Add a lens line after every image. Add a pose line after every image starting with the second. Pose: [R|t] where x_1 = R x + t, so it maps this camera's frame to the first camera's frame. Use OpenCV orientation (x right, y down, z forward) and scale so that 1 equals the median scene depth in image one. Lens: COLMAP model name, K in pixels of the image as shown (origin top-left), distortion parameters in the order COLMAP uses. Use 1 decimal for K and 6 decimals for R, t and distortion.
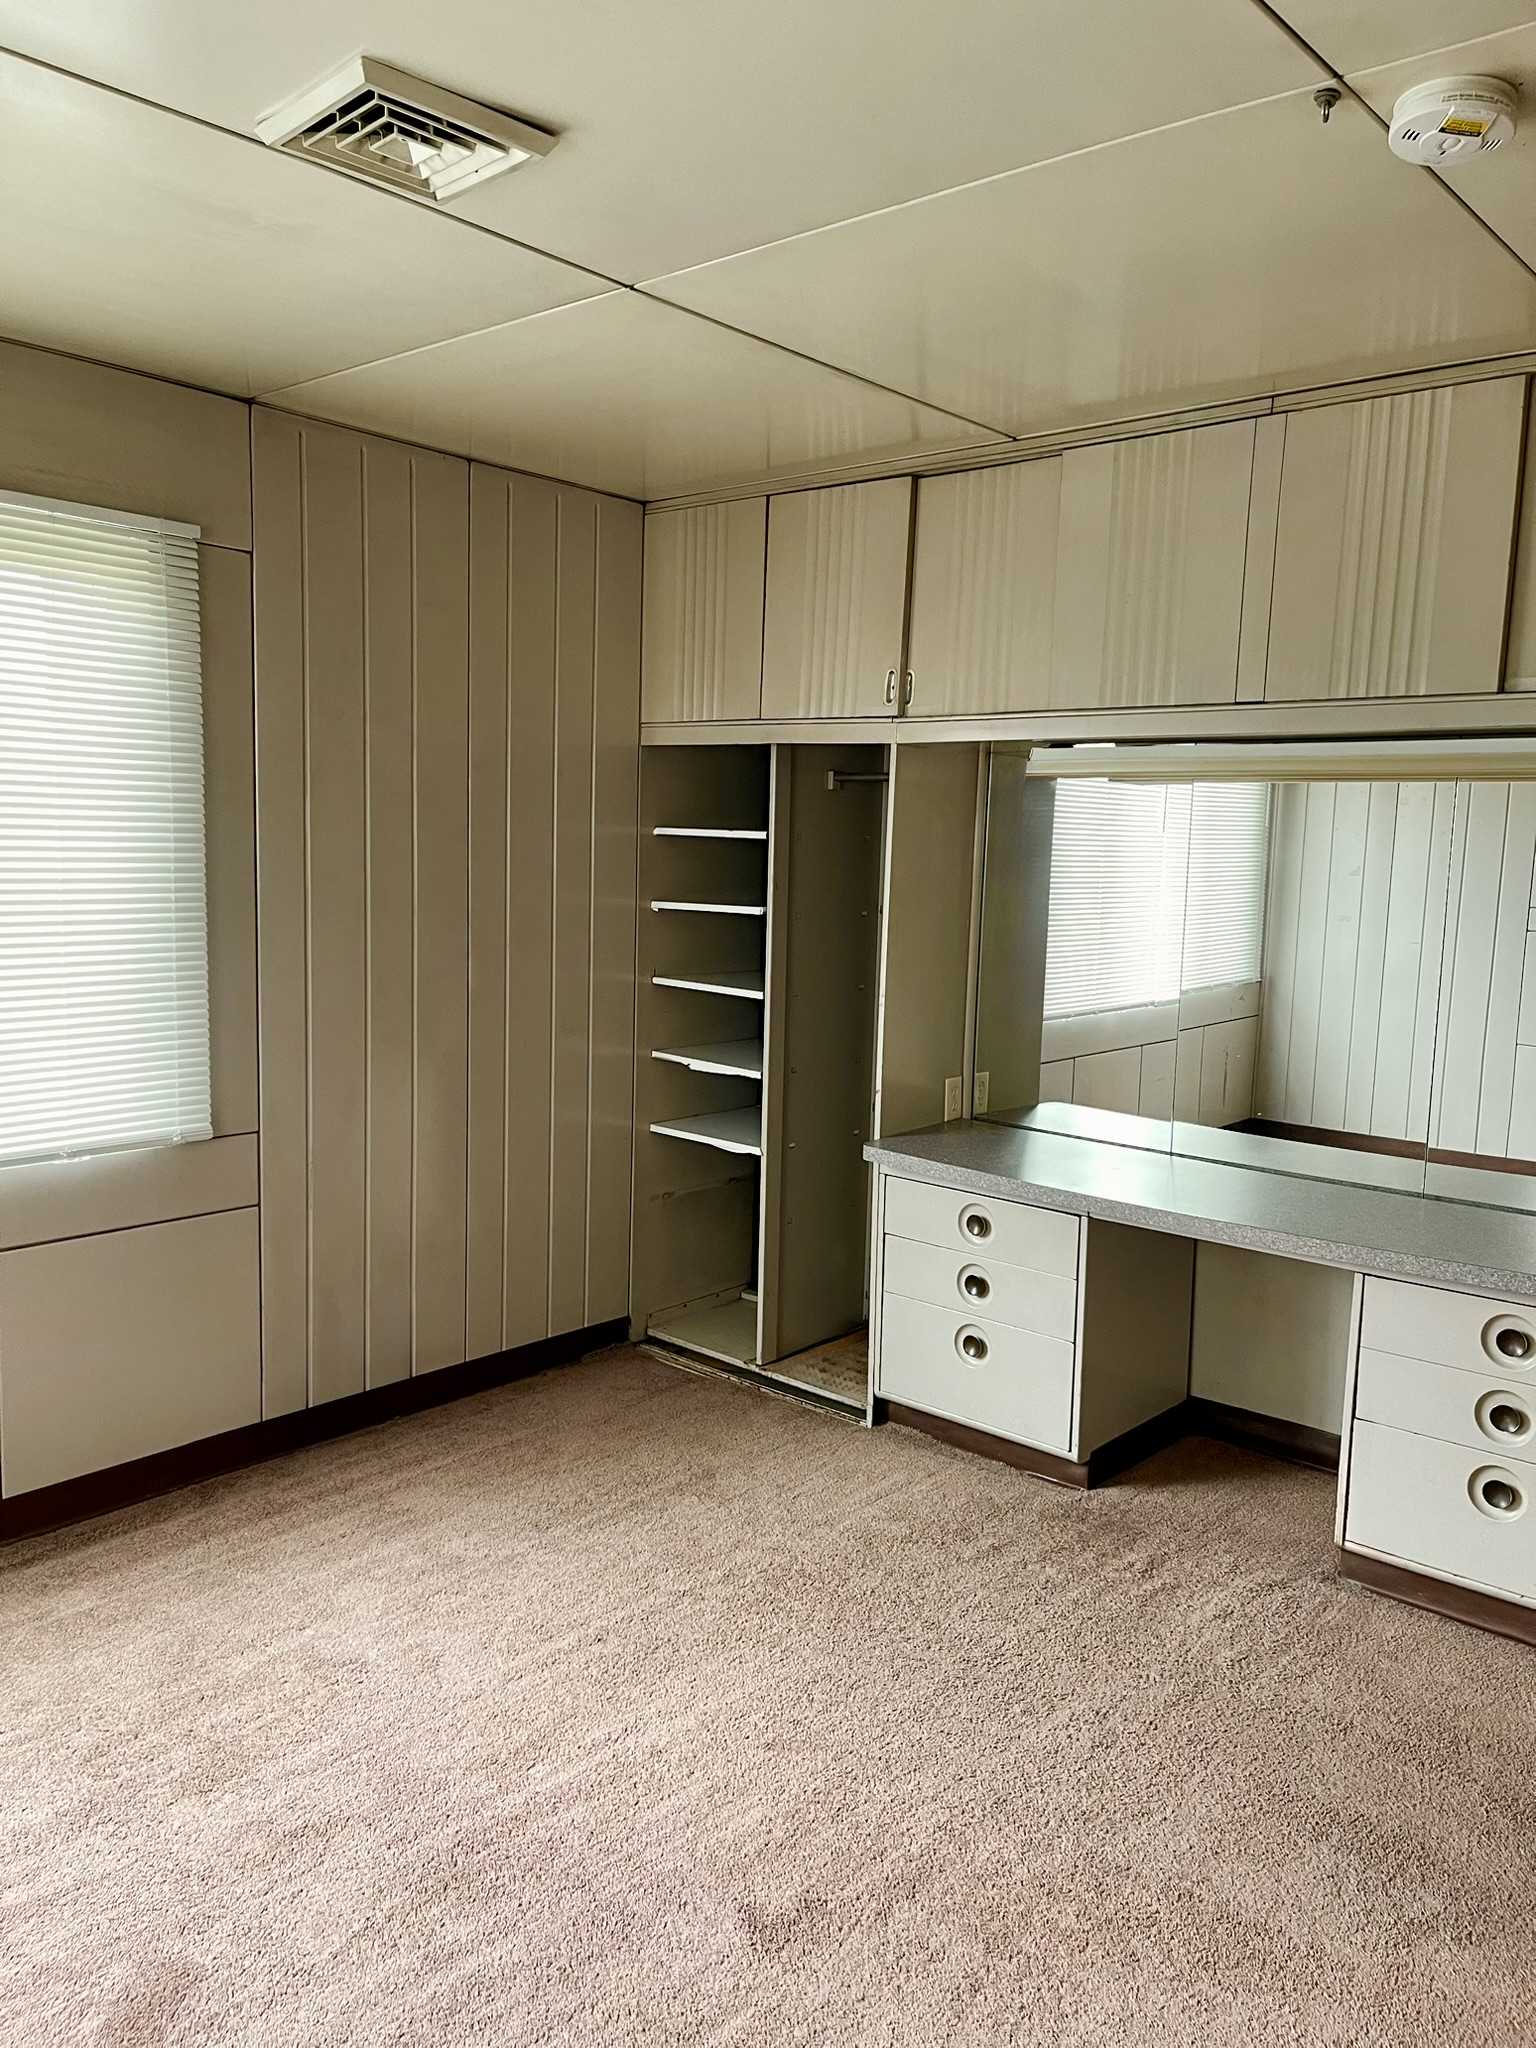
lens RADIAL K [[1551.8, 0, 756.2], [0, 1551.8, 1028.1], [0, 0, 1]] dist [0.050078, -0.007412]
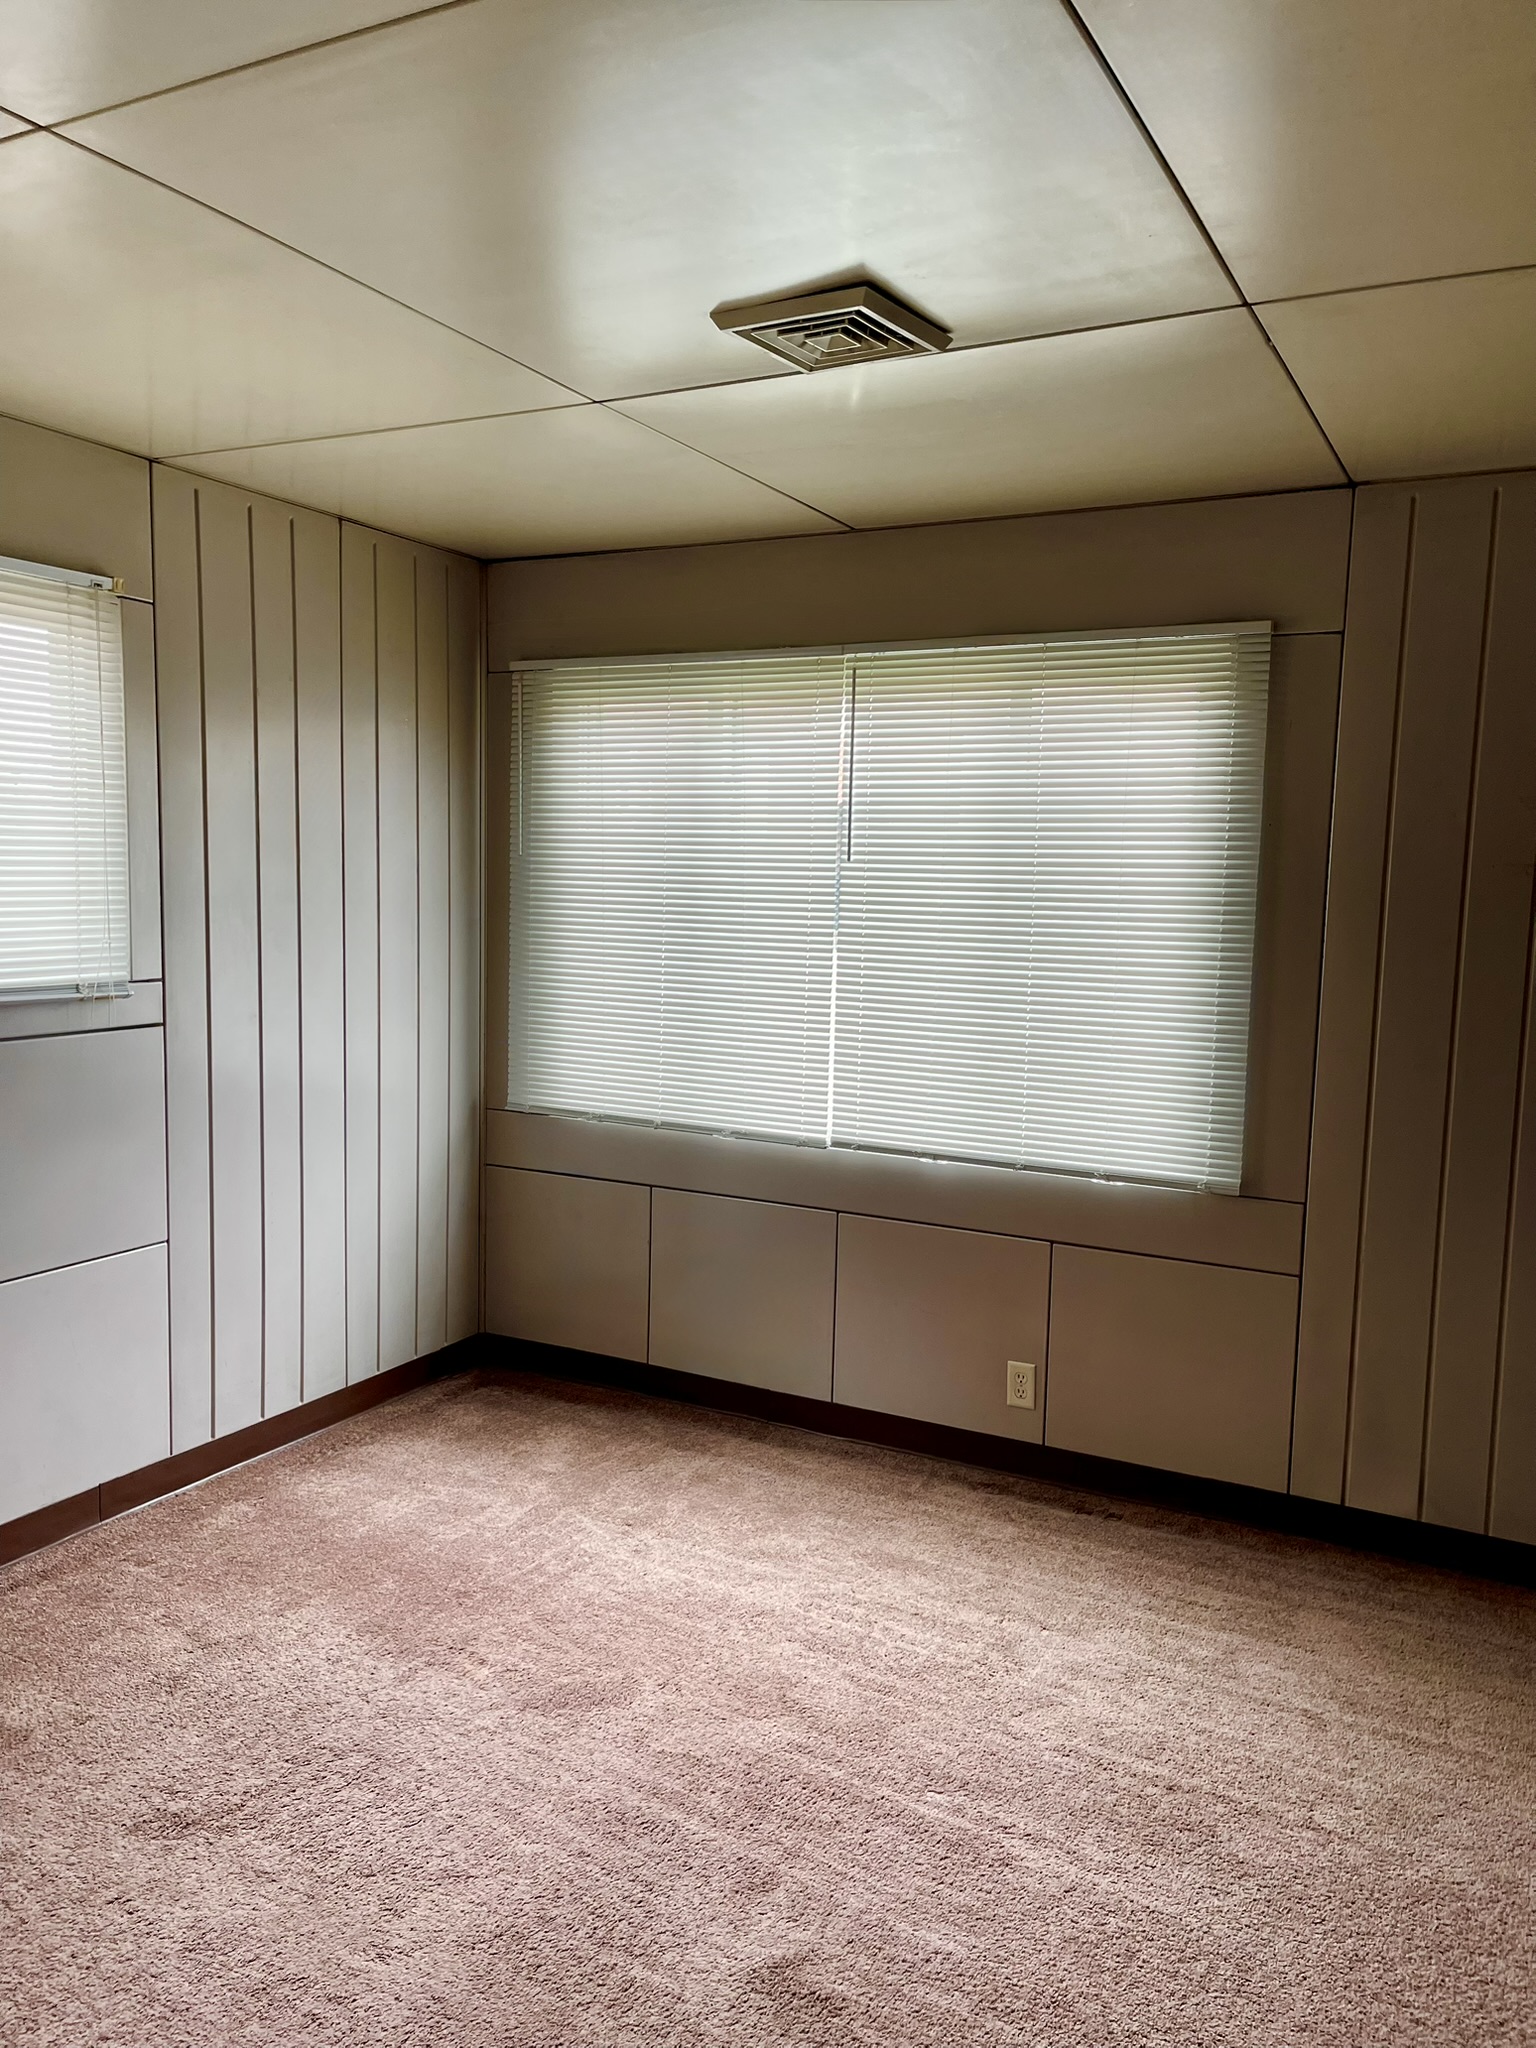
lens RADIAL K [[1551.8, 0, 758.9], [0, 1551.8, 1022.8], [0, 0, 1]] dist [0.050078, -0.007412]
pose [[0.240669, 0.071119, -0.967998, 0.600362], [-0.135830, 0.989966, 0.038962, -0.042854], [0.961056, 0.122106, 0.247914, 0.428259]]
